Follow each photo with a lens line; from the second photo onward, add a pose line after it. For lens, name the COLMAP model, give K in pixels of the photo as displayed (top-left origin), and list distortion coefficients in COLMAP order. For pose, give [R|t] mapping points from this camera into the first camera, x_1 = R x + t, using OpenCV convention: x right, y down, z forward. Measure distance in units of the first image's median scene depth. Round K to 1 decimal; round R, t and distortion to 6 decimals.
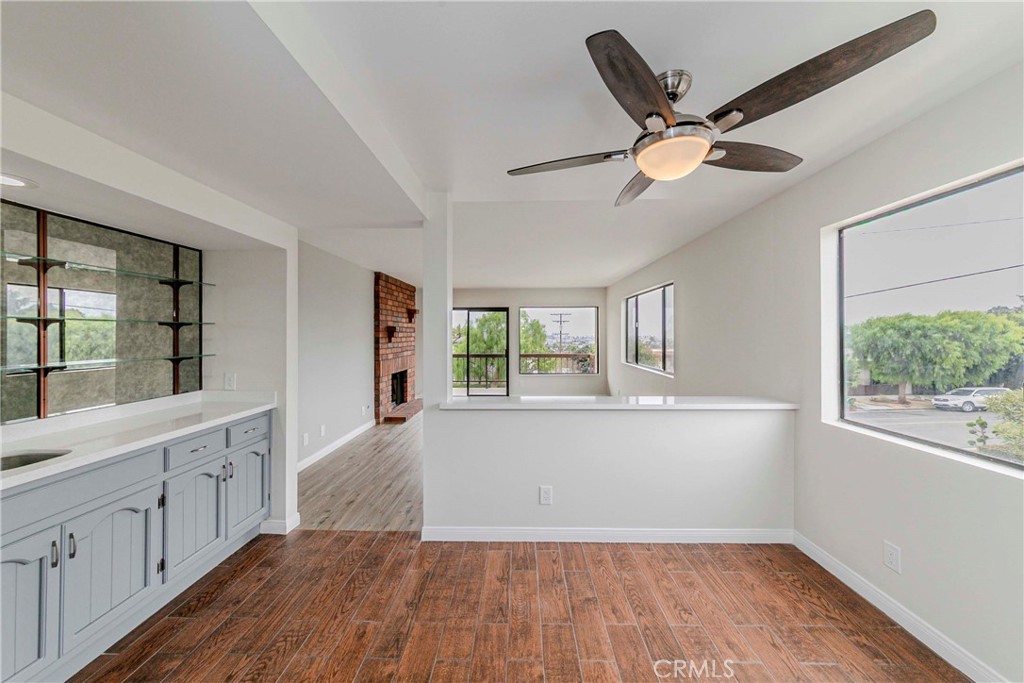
lens RADIAL K [[366.1, 0, 518.8], [0, 366.1, 331.5], [0, 0, 1]] dist [-0.016494, 0.007000]
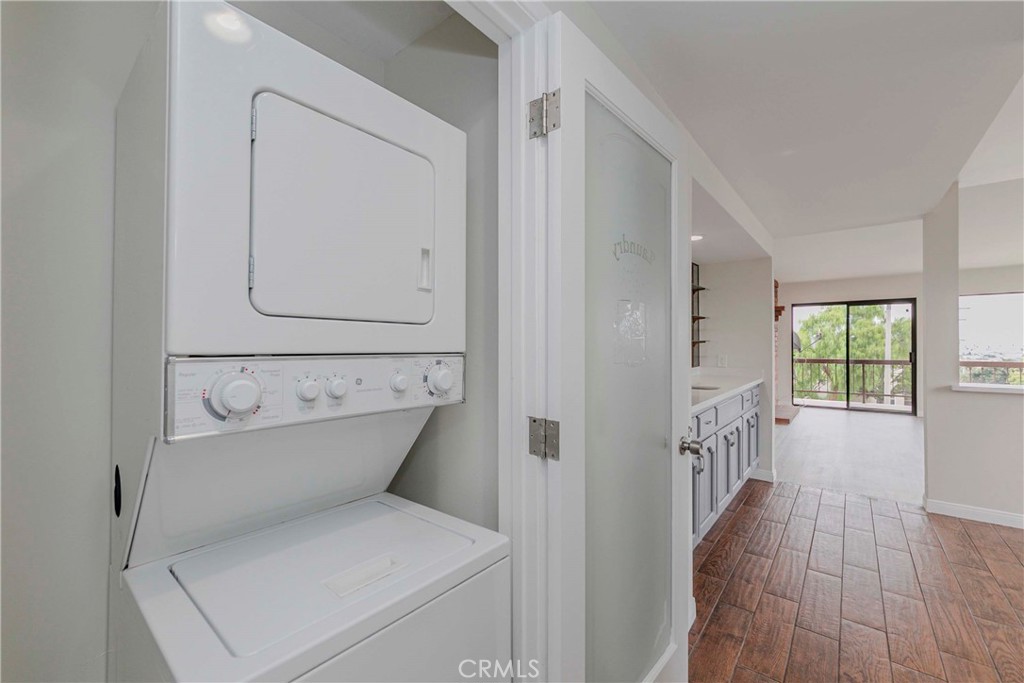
lens RADIAL K [[423.0, 0, 512.1], [0, 423.0, 341.0], [0, 0, 1]] dist [-0.000688, -0.000046]
pose [[0.784999, -0.001975, -0.619494, -0.457993], [0.004527, 0.999987, 0.002549, 0.060290], [0.619481, -0.004805, 0.784997, -0.742128]]
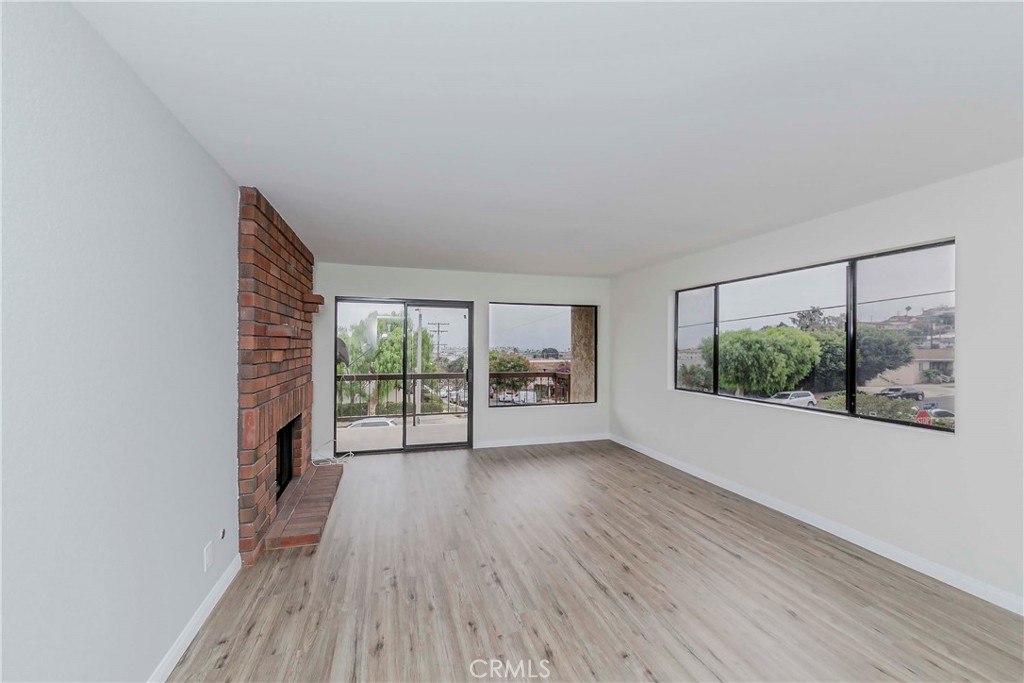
lens RADIAL K [[364.6, 0, 488.3], [0, 364.6, 343.4], [0, 0, 1]] dist [-0.001157, -0.000140]
pose [[0.960707, 0.008693, 0.277427, -0.553613], [-0.009608, 0.999952, 0.001937, 0.012740], [-0.277397, -0.004526, 0.960745, 1.239208]]
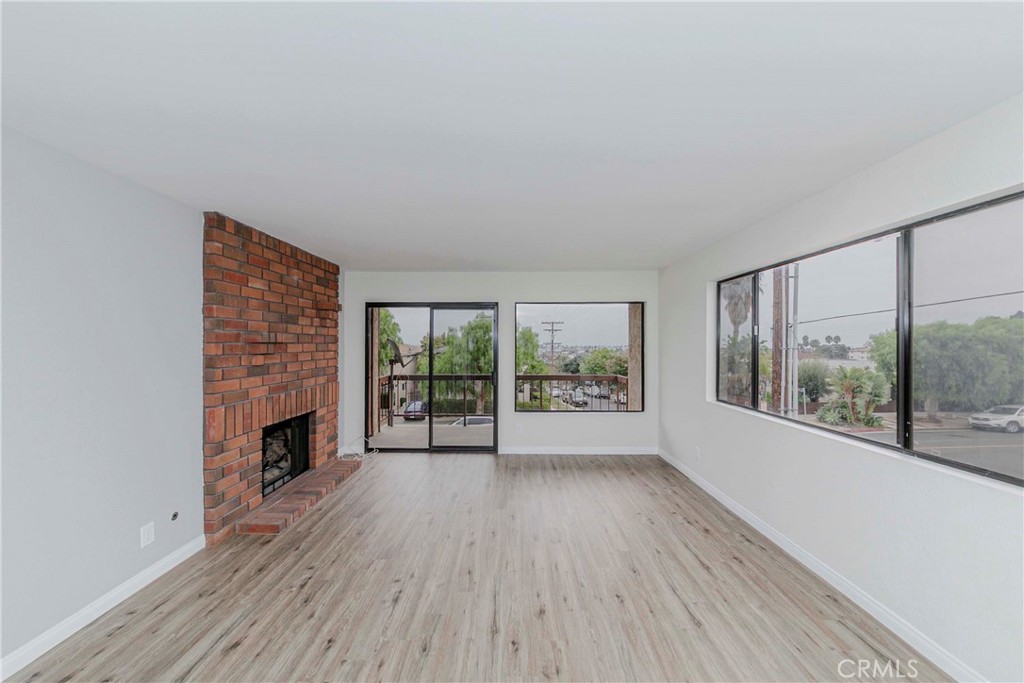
lens RADIAL K [[365.4, 0, 512.0], [0, 365.4, 340.8], [0, 0, 1]] dist [0.000044, 0.000331]
pose [[0.999916, 0.003215, 0.012579, -0.034332], [-0.003221, 0.999995, 0.000412, -0.008538], [-0.012578, -0.000452, 0.999921, 1.233784]]
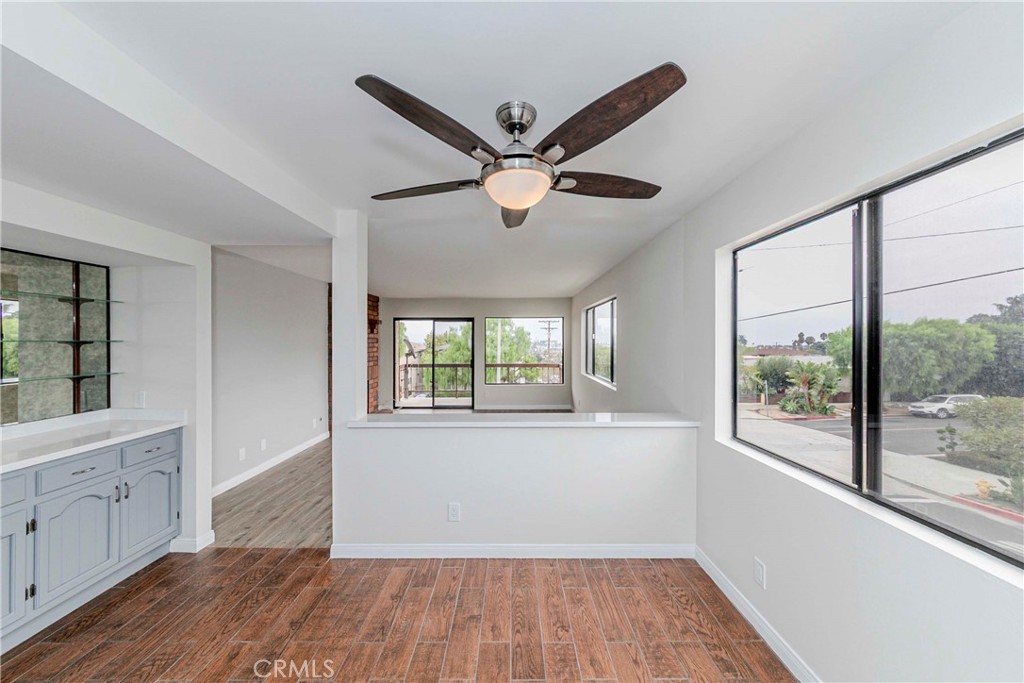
lens RADIAL K [[367.2, 0, 517.5], [0, 367.2, 340.3], [0, 0, 1]] dist [-0.015149, 0.006419]
pose [[0.999819, 0.001115, 0.018979, 0.229844], [-0.001230, 0.999981, 0.006064, -0.032554], [-0.018972, -0.006086, 0.999801, -0.012777]]
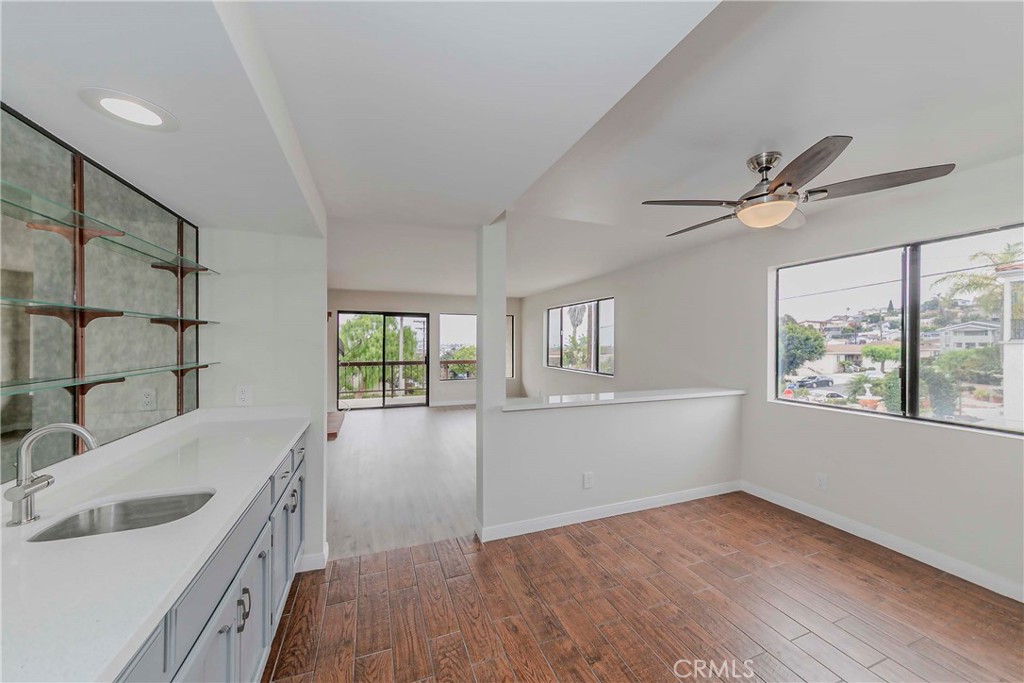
lens RADIAL K [[361.1, 0, 513.5], [0, 361.1, 342.7], [0, 0, 1]] dist [-0.007488, 0.002140]
pose [[0.927833, 0.003854, 0.372977, -0.565385], [-0.007391, 0.999940, 0.008053, 0.010452], [-0.372924, -0.010228, 0.927806, 0.042860]]
